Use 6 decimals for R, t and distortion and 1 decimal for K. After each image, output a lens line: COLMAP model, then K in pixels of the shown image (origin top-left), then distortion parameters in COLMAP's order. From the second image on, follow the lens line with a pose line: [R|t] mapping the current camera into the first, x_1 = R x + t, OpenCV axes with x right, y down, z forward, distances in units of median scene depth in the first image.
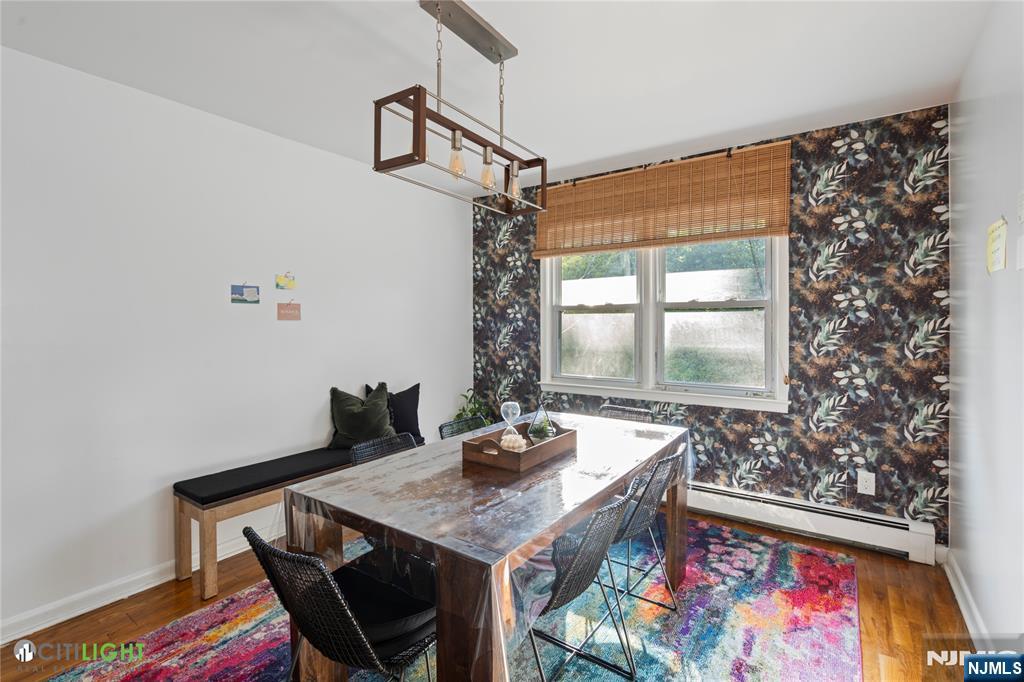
lens RADIAL K [[462.4, 0, 511.5], [0, 462.4, 332.6], [0, 0, 1]] dist [-0.002466, -0.000282]
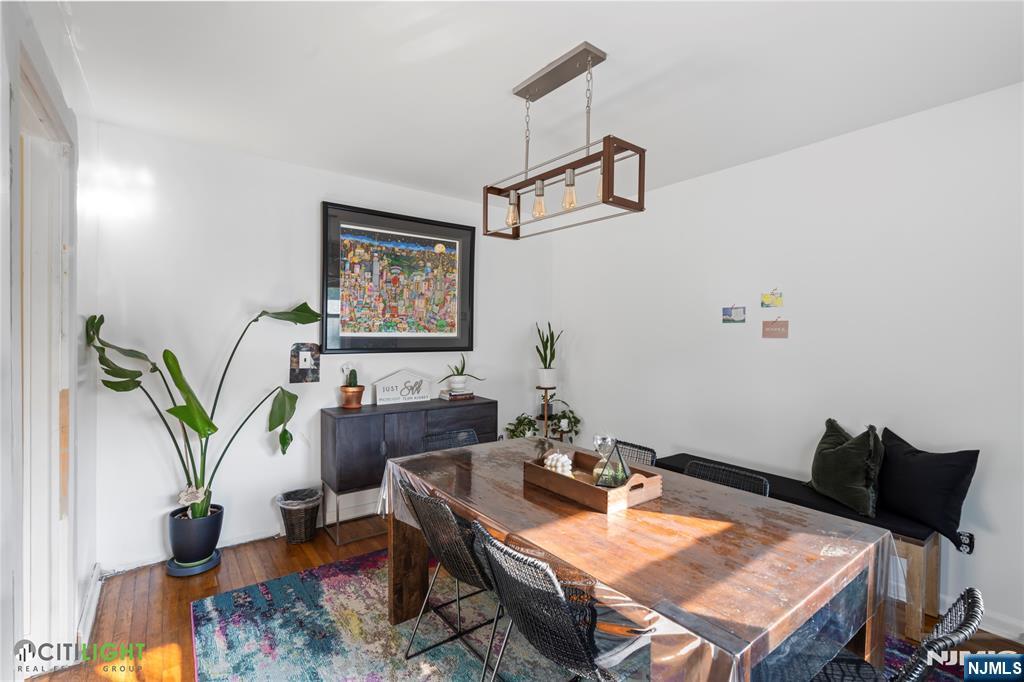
lens RADIAL K [[462.4, 0, 510.6], [0, 462.4, 339.7], [0, 0, 1]] dist [-0.002466, -0.000282]
pose [[-0.292667, 0.017667, -0.956051, 0.642558], [-0.018329, 0.999542, 0.024081, -0.037429], [0.956039, 0.024572, -0.292209, 0.770552]]
